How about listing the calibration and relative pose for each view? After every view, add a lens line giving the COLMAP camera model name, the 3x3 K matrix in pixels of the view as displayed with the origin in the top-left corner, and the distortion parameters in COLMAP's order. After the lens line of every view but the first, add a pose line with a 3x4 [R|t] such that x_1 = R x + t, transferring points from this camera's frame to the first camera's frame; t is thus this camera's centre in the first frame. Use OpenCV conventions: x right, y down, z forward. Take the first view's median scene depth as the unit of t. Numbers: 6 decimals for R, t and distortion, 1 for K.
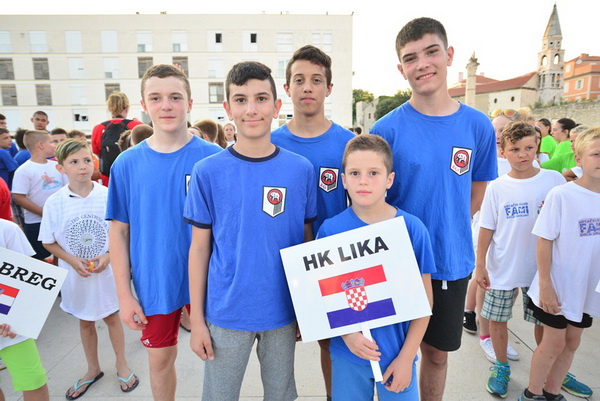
lens RADIAL K [[358.3, 0, 300.4], [0, 358.3, 198.7], [0, 0, 1]] dist [-0.055287, 0.024160]
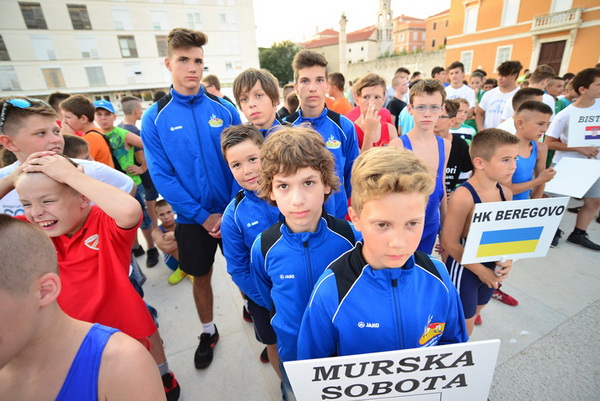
lens RADIAL K [[298.4, 0, 302.2], [0, 298.4, 199.2], [0, 0, 1]] dist [-0.055429, 0.020404]
pose [[0.908771, -0.191160, 0.370935, -0.125077], [0.114230, 0.968910, 0.219467, -0.003961], [-0.401355, -0.157073, 0.902354, 0.000792]]
